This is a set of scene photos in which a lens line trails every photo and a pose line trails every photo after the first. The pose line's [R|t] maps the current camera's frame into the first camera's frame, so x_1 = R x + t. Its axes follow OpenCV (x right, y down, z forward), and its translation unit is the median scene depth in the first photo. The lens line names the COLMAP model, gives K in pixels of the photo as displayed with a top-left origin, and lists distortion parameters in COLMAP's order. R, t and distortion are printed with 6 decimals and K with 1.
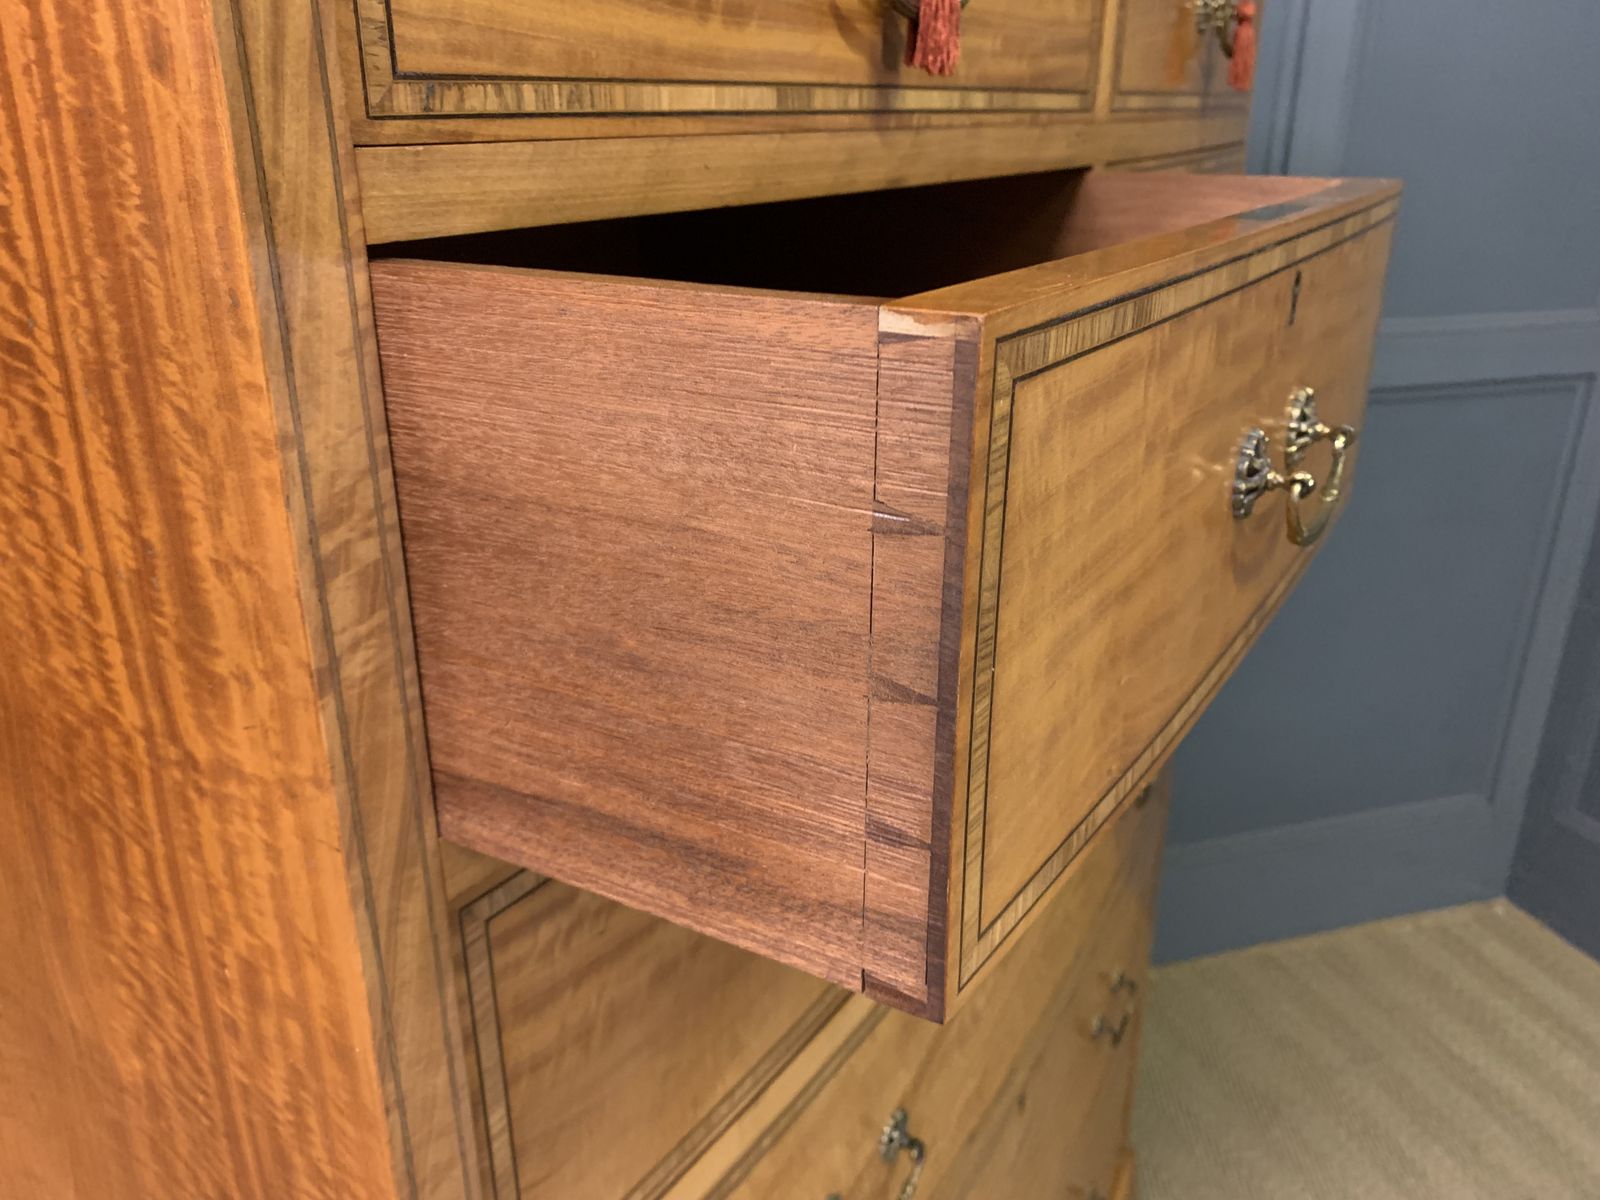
lens RADIAL K [[1261.3, 0, 804.6], [0, 1261.3, 597.4], [0, 0, 1]] dist [0.001496, -0.000782]
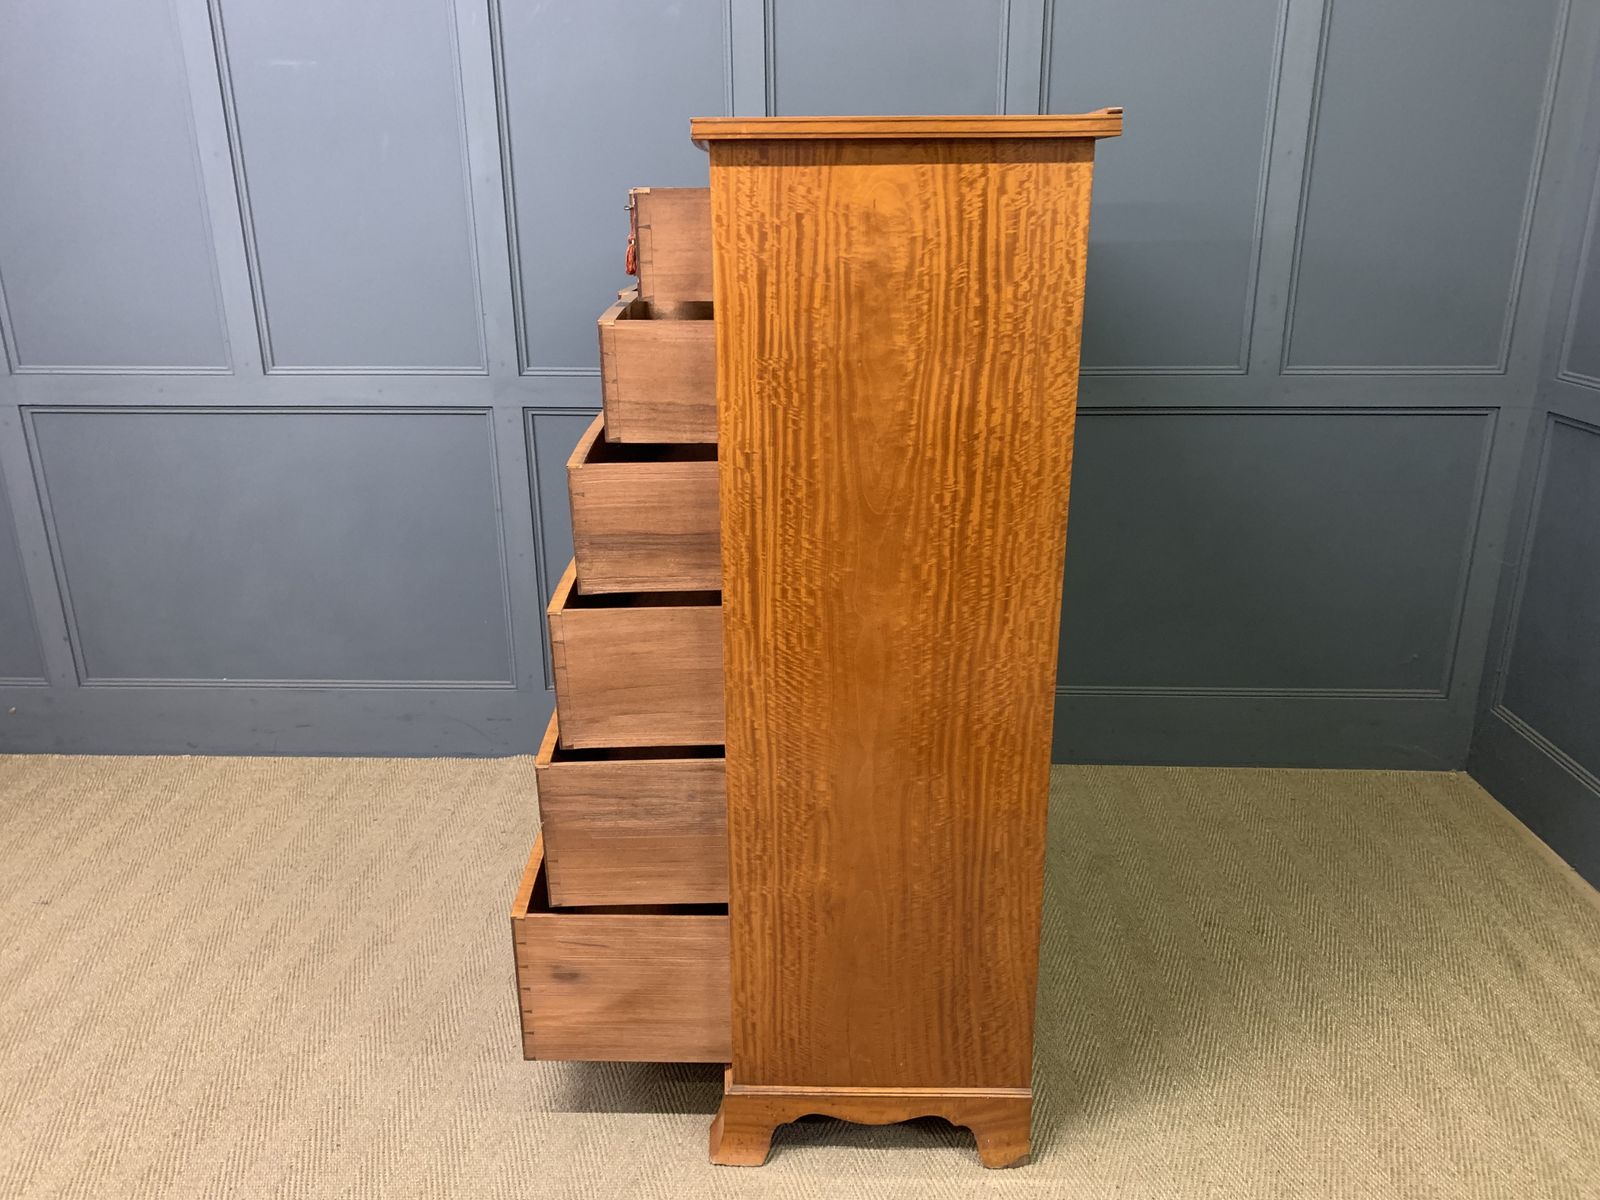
lens RADIAL K [[1218.7, 0, 807.4], [0, 1218.7, 594.1], [0, 0, 1]] dist [0.023550, -0.010014]
pose [[0.946957, 0.097750, -0.306132, 1.708883], [-0.113704, 0.992909, -0.034680, 1.156240], [0.300572, 0.067649, 0.951357, -3.966264]]
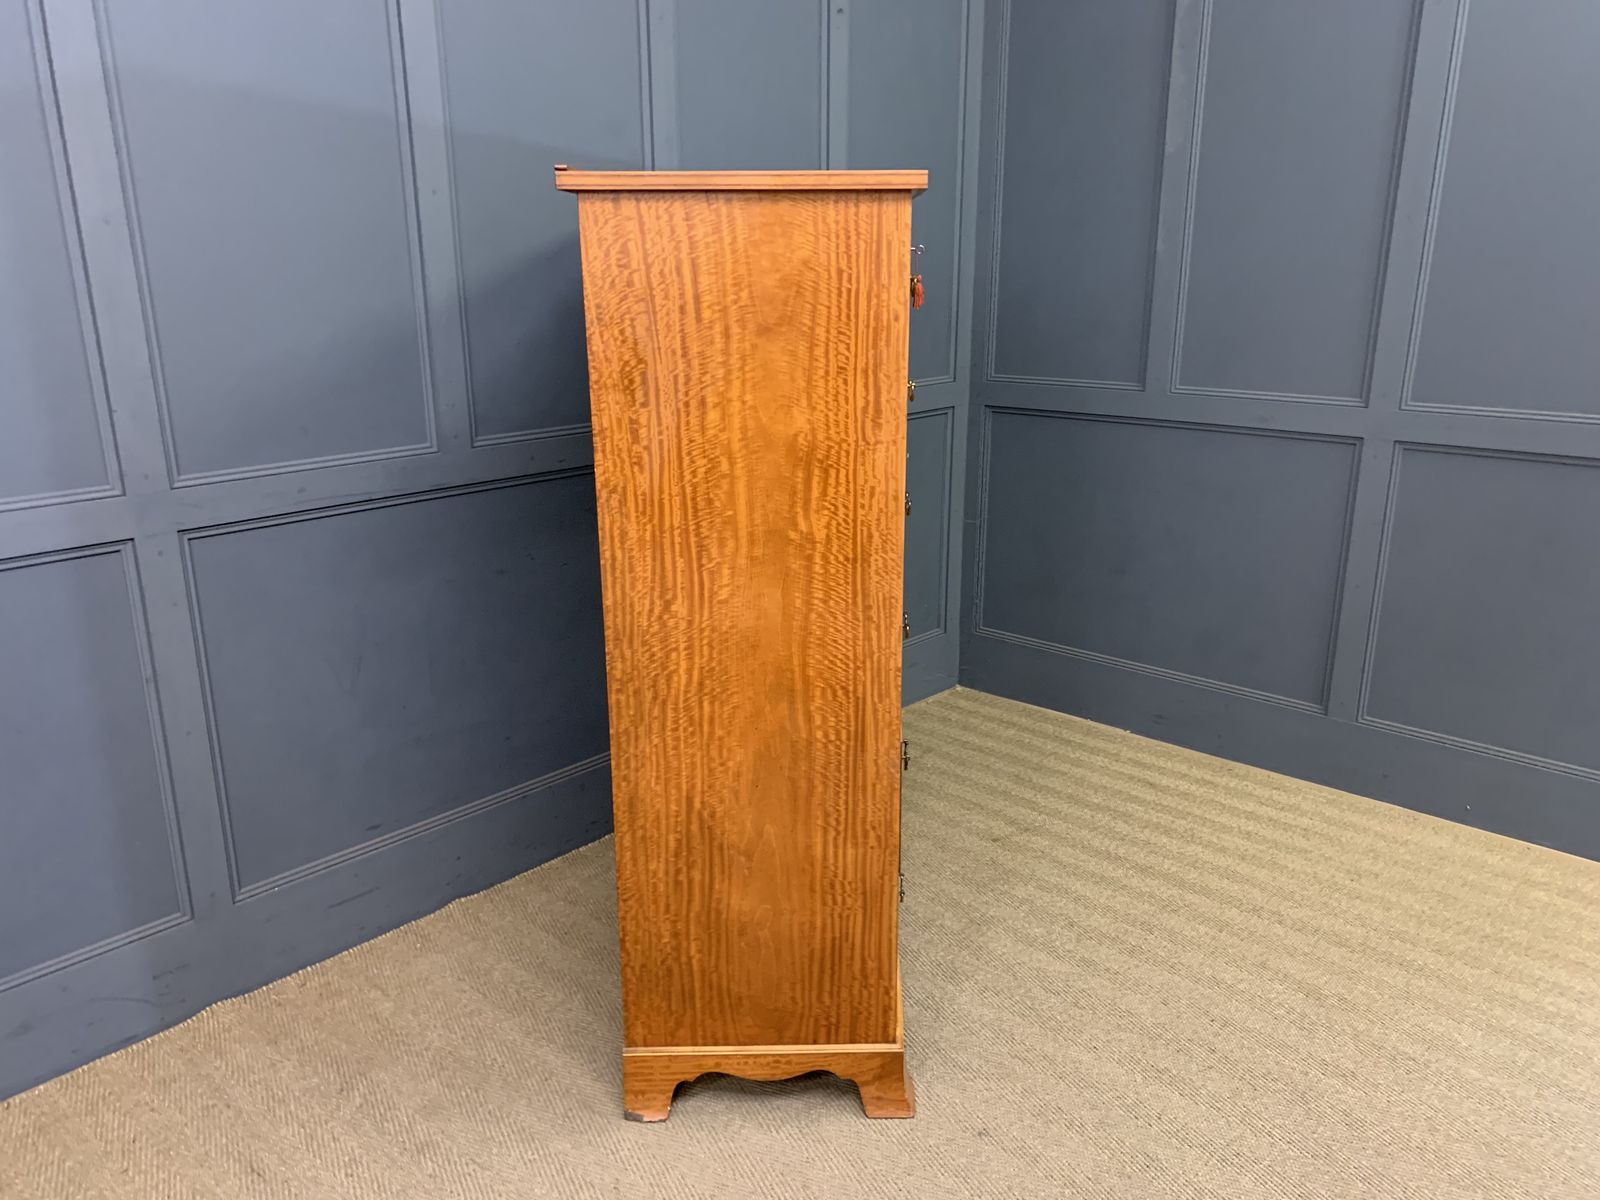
lens RADIAL K [[1213.0, 0, 802.0], [0, 1213.0, 604.6], [0, 0, 1]] dist [0.128075, -0.001893]
pose [[0.864316, -0.148547, 0.480511, -3.438469], [0.190121, 0.980997, -0.038709, 0.983256], [-0.465630, 0.124812, 0.876134, -3.442088]]
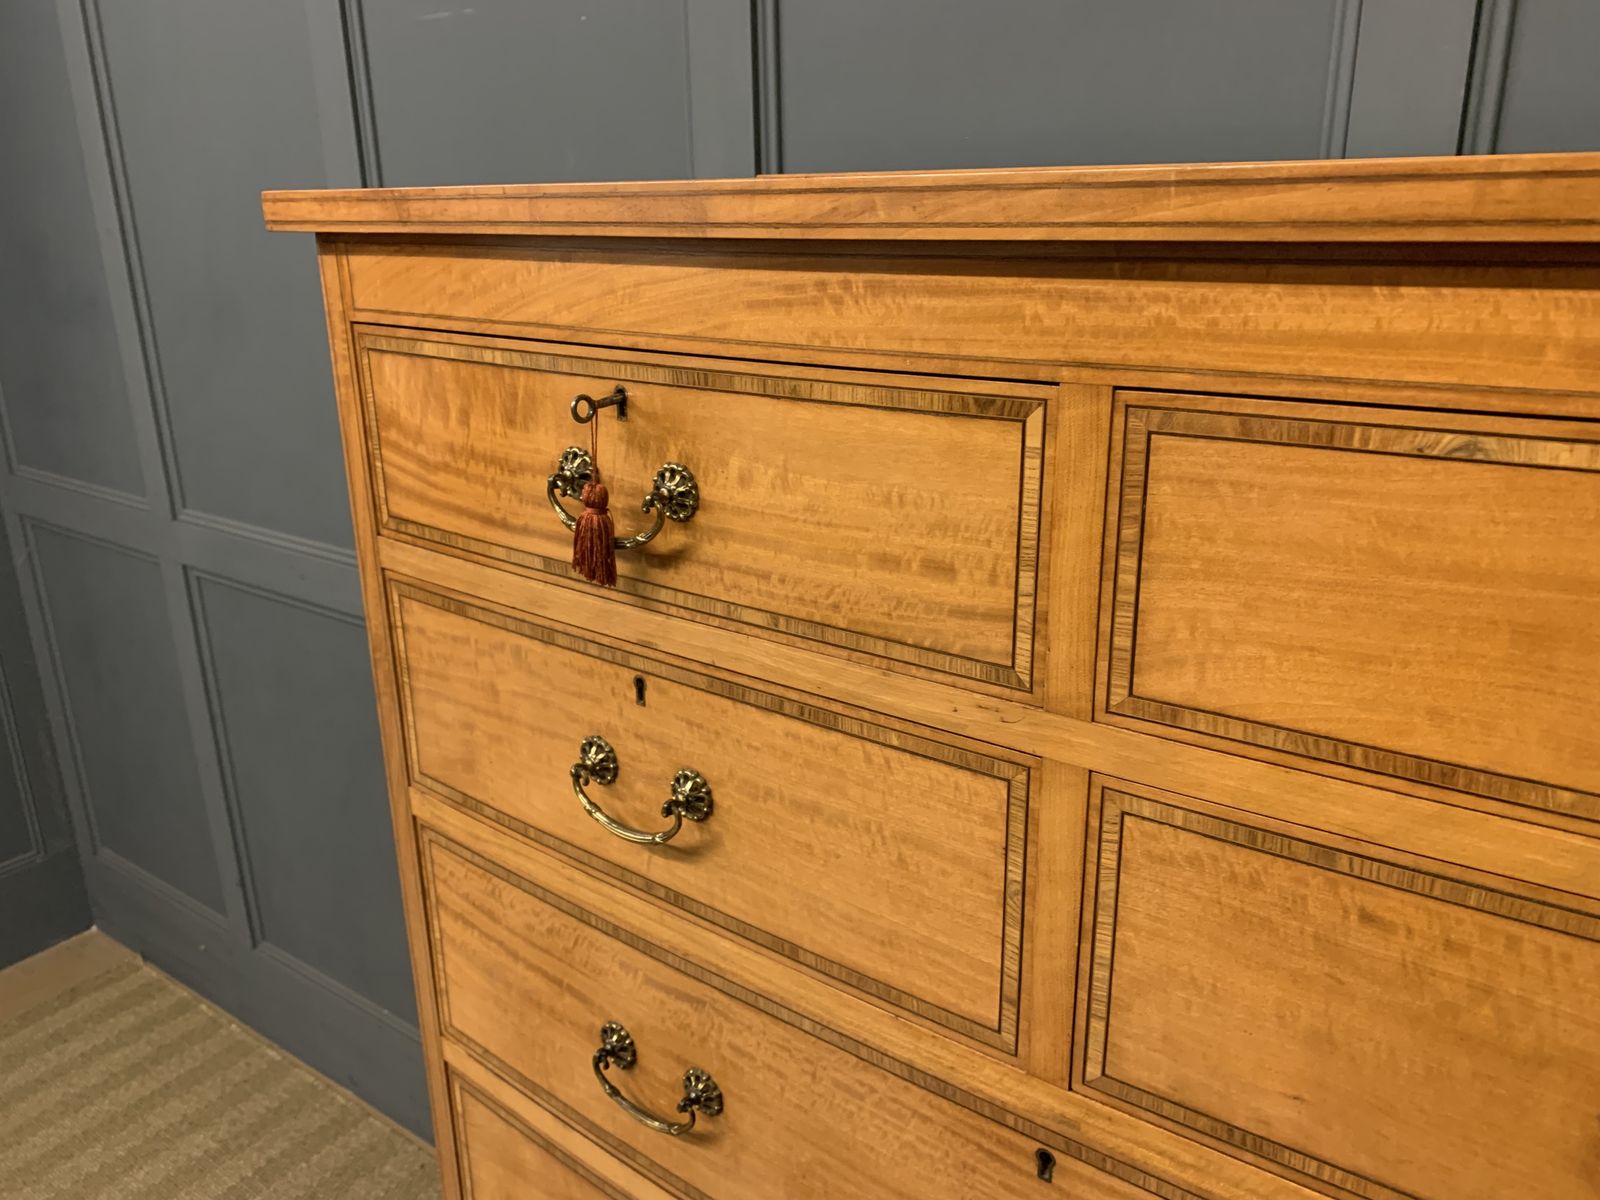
lens RADIAL K [[1225.0, 0, 802.8], [0, 1225.0, 603.8], [0, 0, 1]] dist [0.028645, -0.014466]
pose [[-0.119065, 0.308634, -0.943699, 1.907466], [-0.349841, 0.876466, 0.330785, -1.273997], [0.929212, 0.369529, 0.003616, 1.665804]]
